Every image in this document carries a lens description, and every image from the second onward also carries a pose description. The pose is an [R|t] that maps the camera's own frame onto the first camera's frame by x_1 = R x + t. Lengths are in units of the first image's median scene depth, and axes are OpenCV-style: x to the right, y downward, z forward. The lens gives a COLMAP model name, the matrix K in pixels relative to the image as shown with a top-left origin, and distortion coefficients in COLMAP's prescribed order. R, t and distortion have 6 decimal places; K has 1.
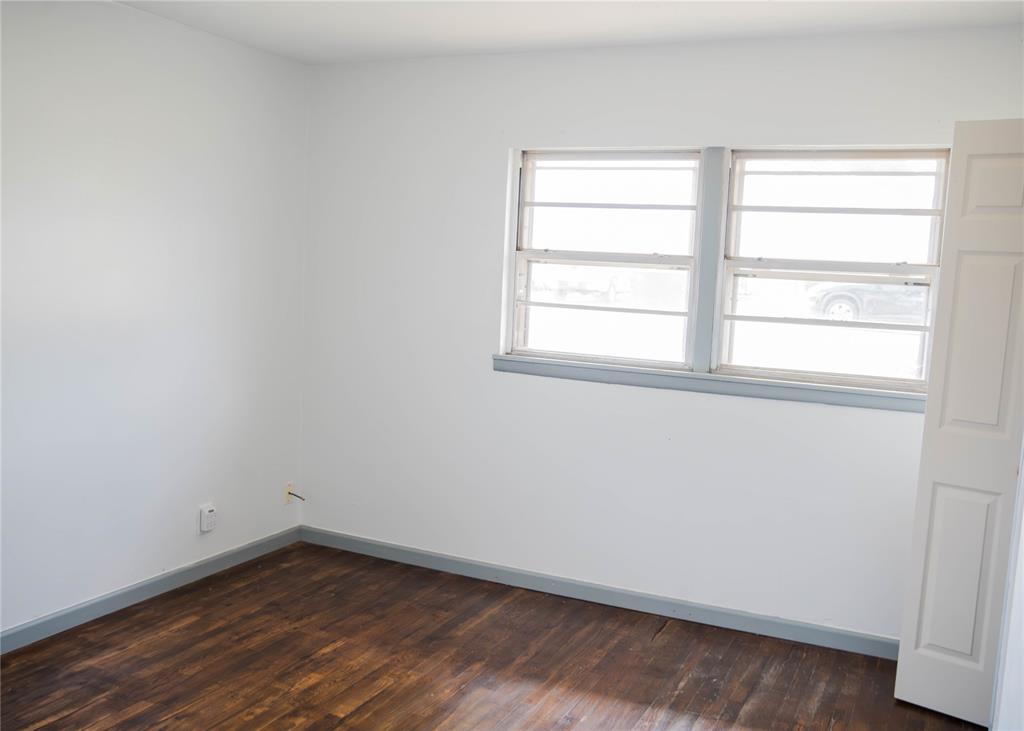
lens RADIAL K [[957.7, 0, 514.6], [0, 957.7, 370.5], [0, 0, 1]] dist [-0.076795, 0.119835]
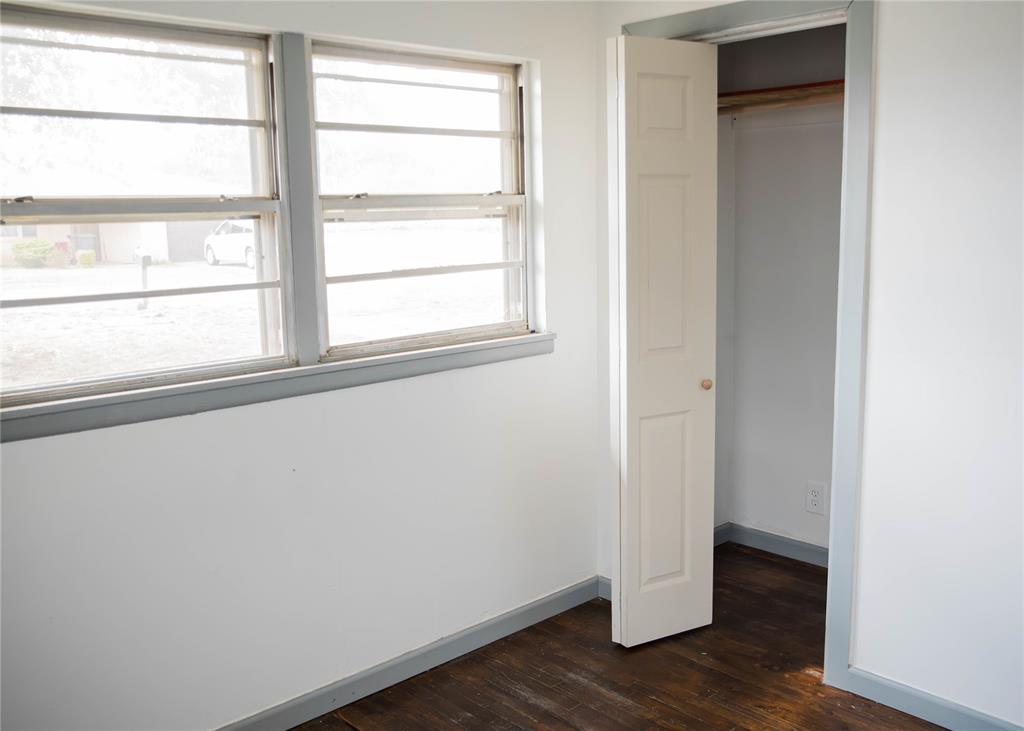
lens RADIAL K [[957.7, 0, 514.6], [0, 957.7, 370.5], [0, 0, 1]] dist [-0.076795, 0.119835]
pose [[0.361205, -0.205848, 0.909482, -0.397705], [0.143412, 0.975989, 0.163944, -0.089358], [-0.921392, 0.071213, 0.382053, 0.619417]]
